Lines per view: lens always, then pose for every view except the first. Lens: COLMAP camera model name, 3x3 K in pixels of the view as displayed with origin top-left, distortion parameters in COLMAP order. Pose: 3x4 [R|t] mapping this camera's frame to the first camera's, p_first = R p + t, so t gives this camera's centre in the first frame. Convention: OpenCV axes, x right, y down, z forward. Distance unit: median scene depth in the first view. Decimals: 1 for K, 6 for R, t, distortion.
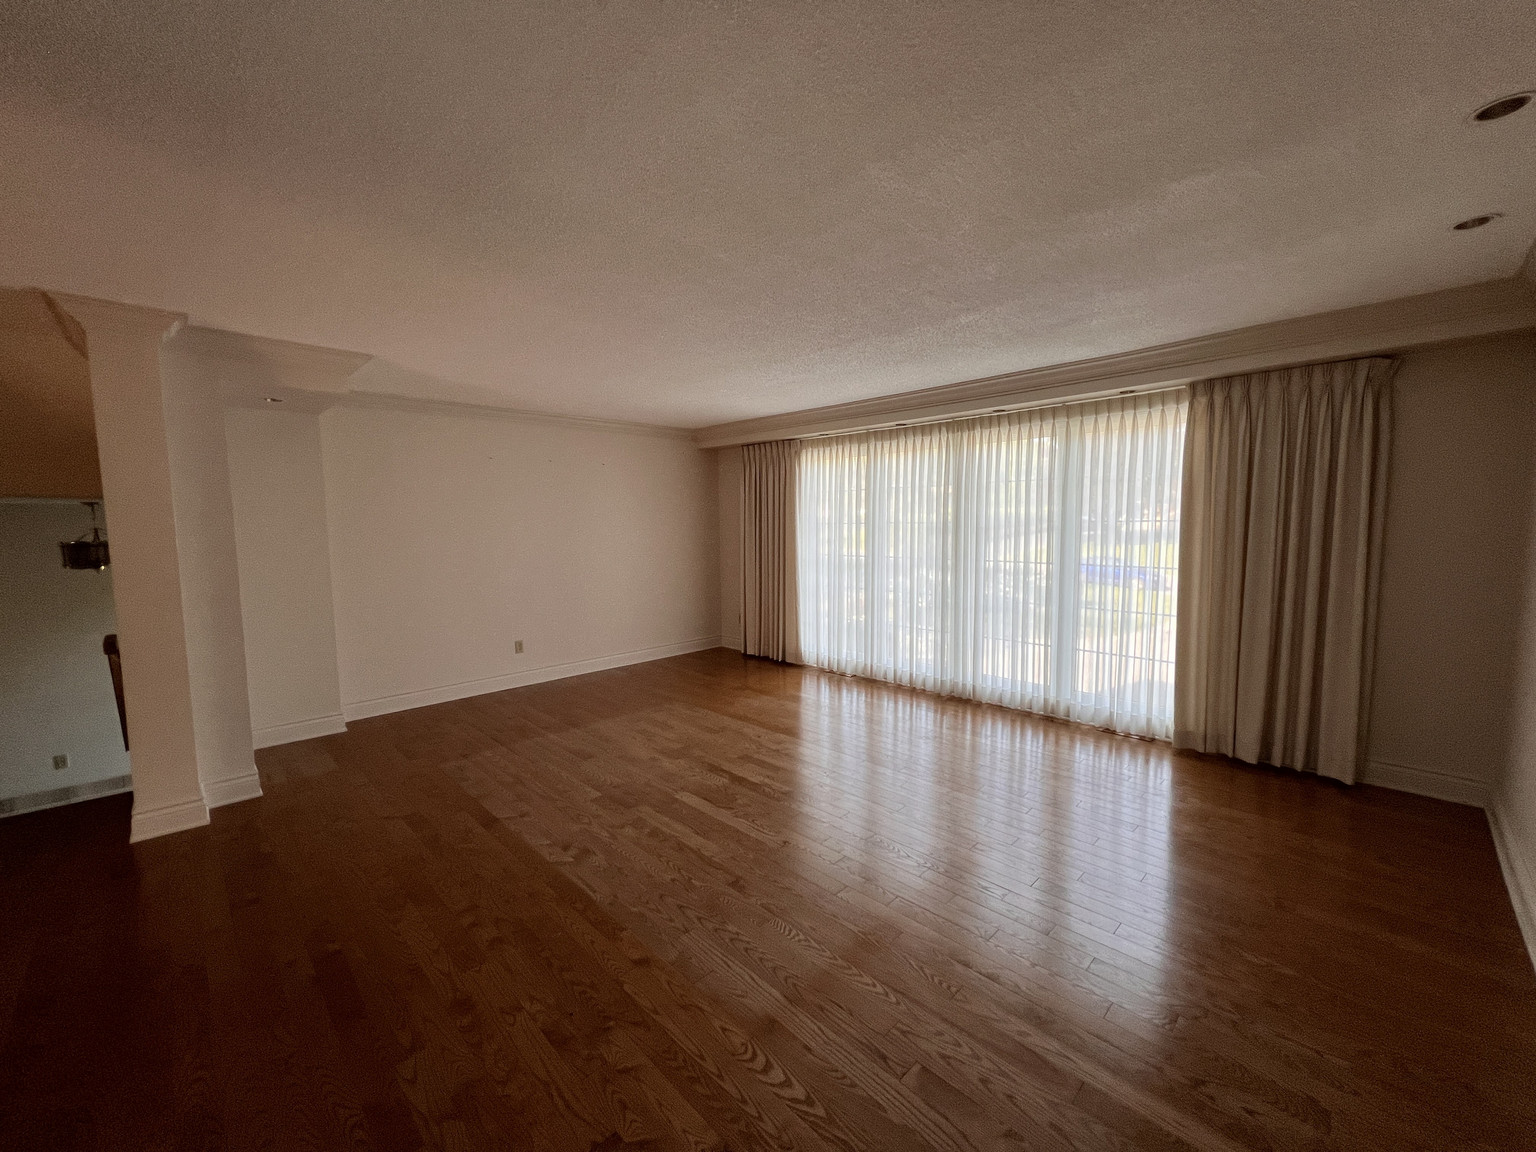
lens RADIAL K [[616.6, 0, 777.6], [0, 616.6, 576.6], [0, 0, 1]] dist [0.000269, 0.000586]
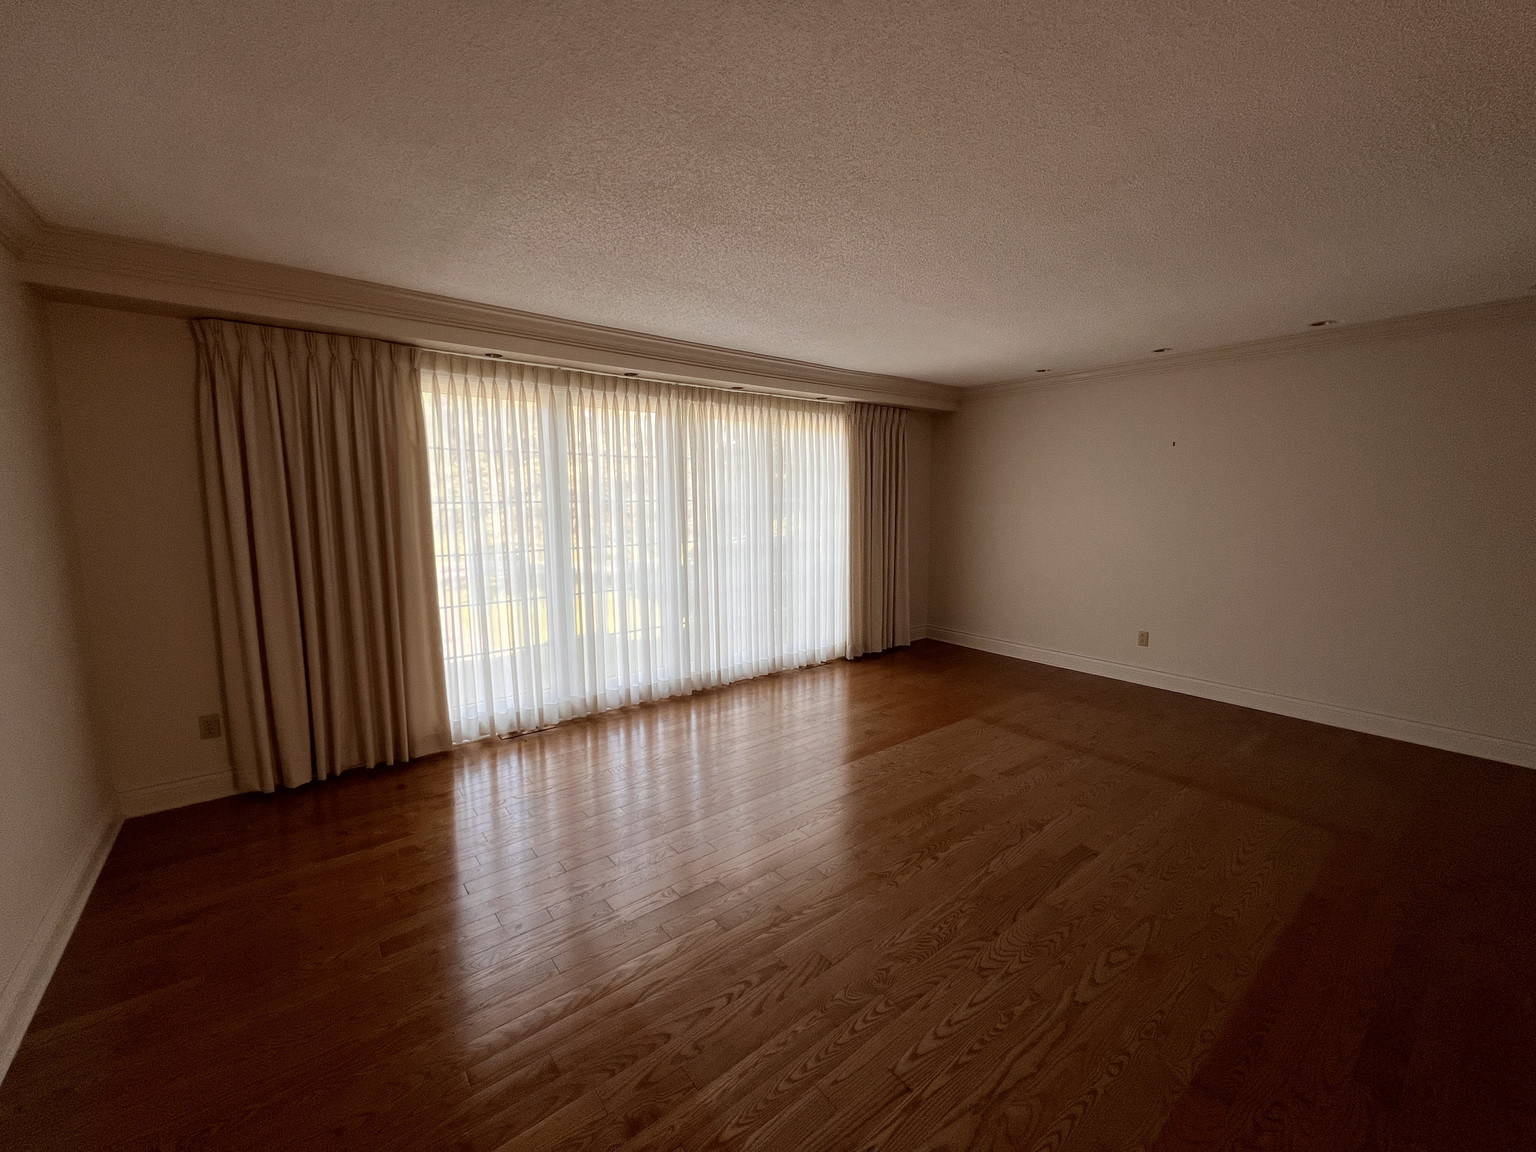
lens RADIAL K [[615.5, 0, 777.4], [0, 615.5, 585.2], [0, 0, 1]] dist [0.000693, -0.000110]
pose [[0.111697, -0.146467, 0.982889, -0.579378], [0.076787, 0.987393, 0.138412, -0.080404], [-0.990771, 0.060013, 0.121536, 0.753493]]
